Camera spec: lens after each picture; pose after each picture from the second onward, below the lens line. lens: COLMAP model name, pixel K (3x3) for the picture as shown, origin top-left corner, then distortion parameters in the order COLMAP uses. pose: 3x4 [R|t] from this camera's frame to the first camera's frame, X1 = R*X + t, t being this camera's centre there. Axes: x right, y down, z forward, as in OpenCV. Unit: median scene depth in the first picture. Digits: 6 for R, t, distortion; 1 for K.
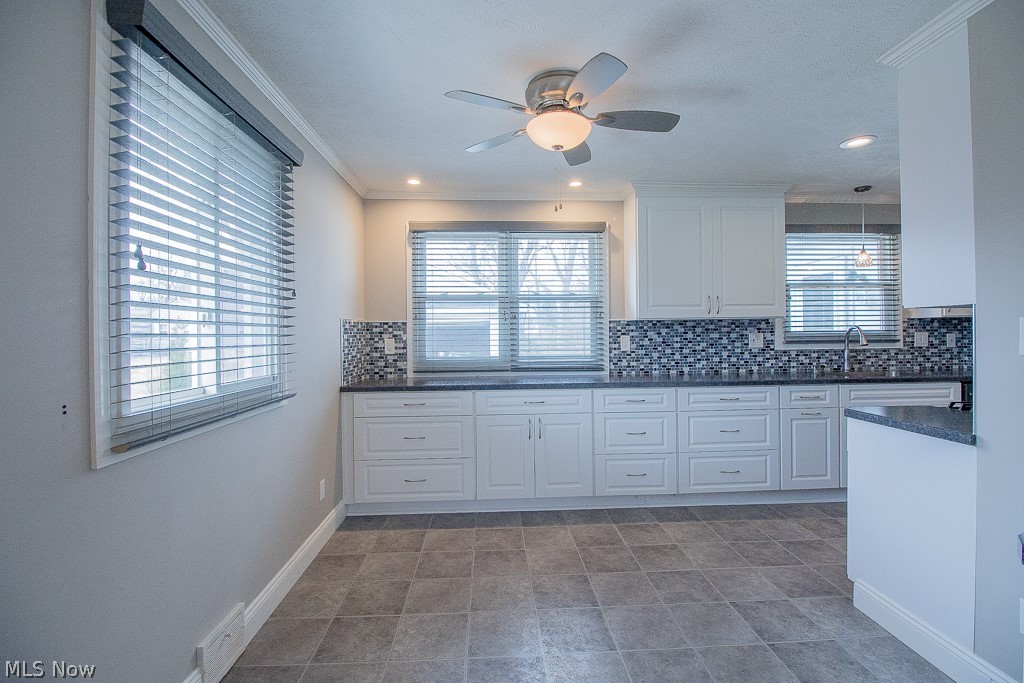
lens RADIAL K [[455.0, 0, 517.0], [0, 455.0, 337.3], [0, 0, 1]] dist [-0.001680, -0.000189]
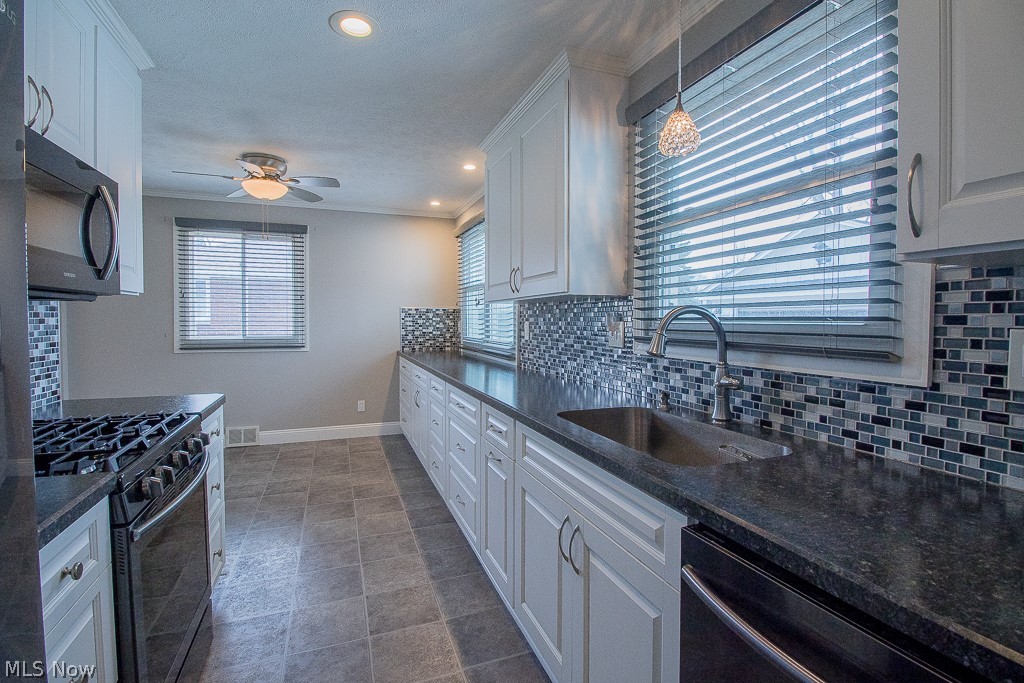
lens RADIAL K [[468.1, 0, 515.3], [0, 468.1, 329.5], [0, 0, 1]] dist [-0.001072, -0.000282]
pose [[0.311032, 0.031283, -0.949884, 1.049747], [0.000252, 0.999455, 0.032998, -0.018330], [0.950399, -0.010503, 0.310855, 0.710554]]
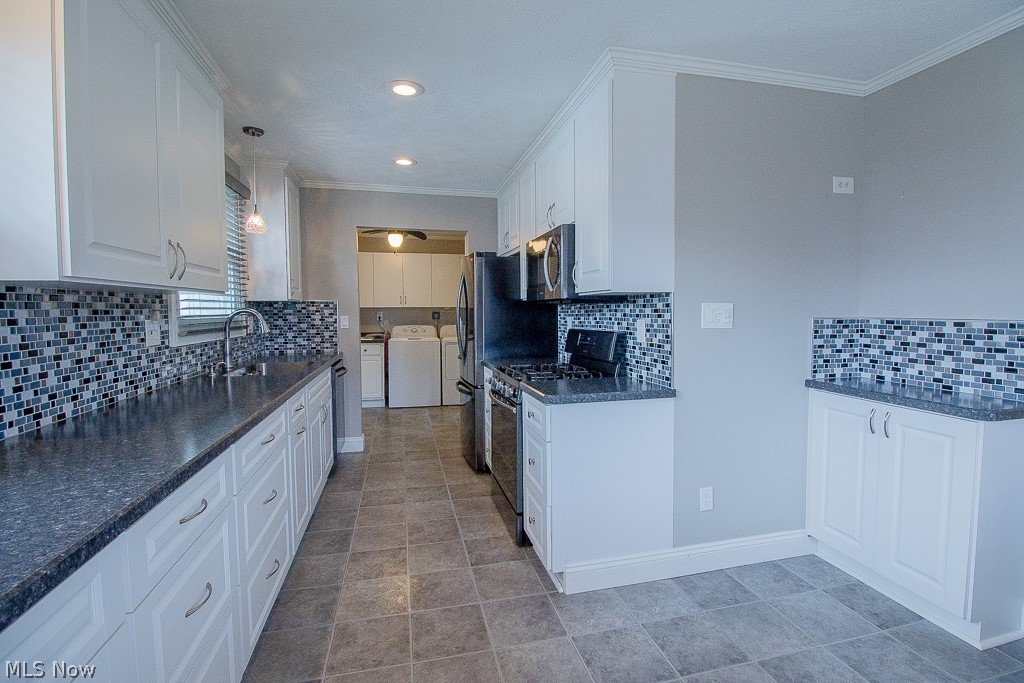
lens RADIAL K [[468.6, 0, 514.3], [0, 468.6, 338.3], [0, 0, 1]] dist [-0.000150, -0.000194]
pose [[-0.187394, -0.047592, 0.981131, -0.116240], [0.003435, 0.998788, 0.049104, -0.012427], [-0.982279, 0.012572, -0.187003, 0.684913]]
